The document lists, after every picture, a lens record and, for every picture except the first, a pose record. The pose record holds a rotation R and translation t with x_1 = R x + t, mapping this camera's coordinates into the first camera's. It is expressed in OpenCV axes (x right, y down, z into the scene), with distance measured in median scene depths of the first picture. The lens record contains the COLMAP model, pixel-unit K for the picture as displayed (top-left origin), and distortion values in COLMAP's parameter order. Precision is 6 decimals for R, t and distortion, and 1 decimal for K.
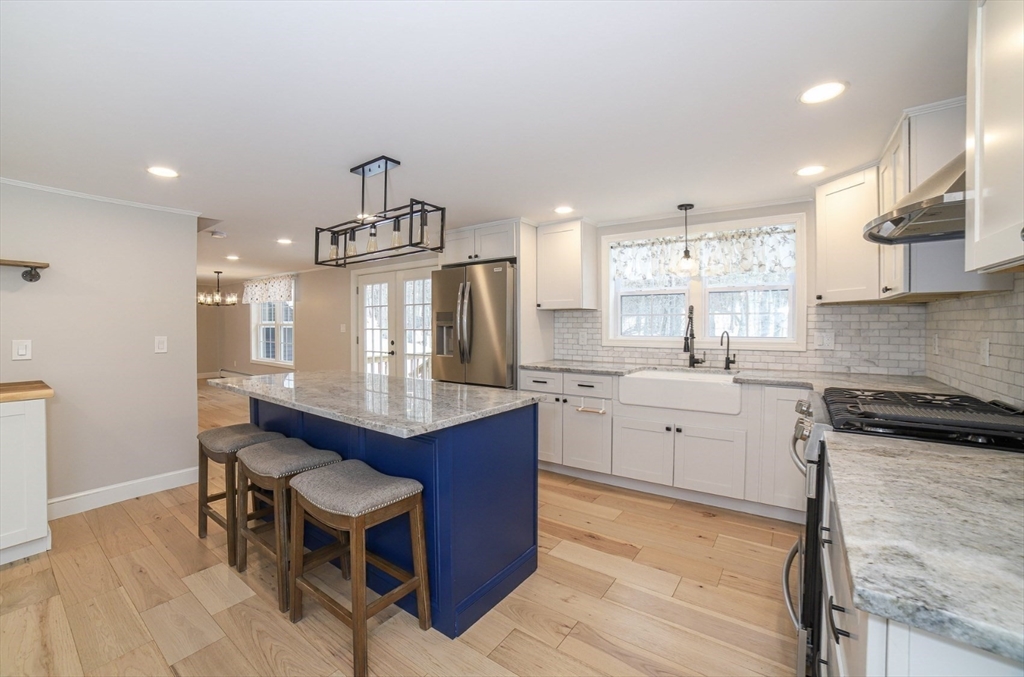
lens RADIAL K [[415.2, 0, 514.1], [0, 415.2, 330.4], [0, 0, 1]] dist [-0.064283, 0.002271]
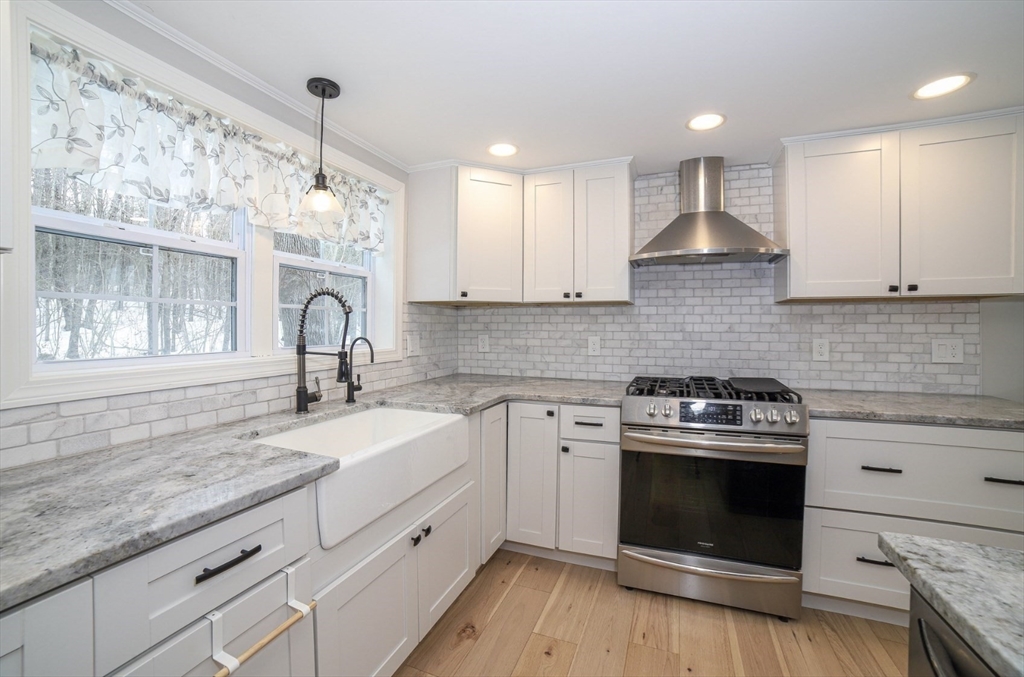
lens RADIAL K [[415.2, 0, 510.6], [0, 415.2, 325.4], [0, 0, 1]] dist [-0.064283, 0.002271]
pose [[-0.239358, 0.007417, 0.970903, -0.101540], [0.014887, 0.999881, -0.003969, -0.008308], [-0.970817, 0.013504, -0.239440, 0.921239]]
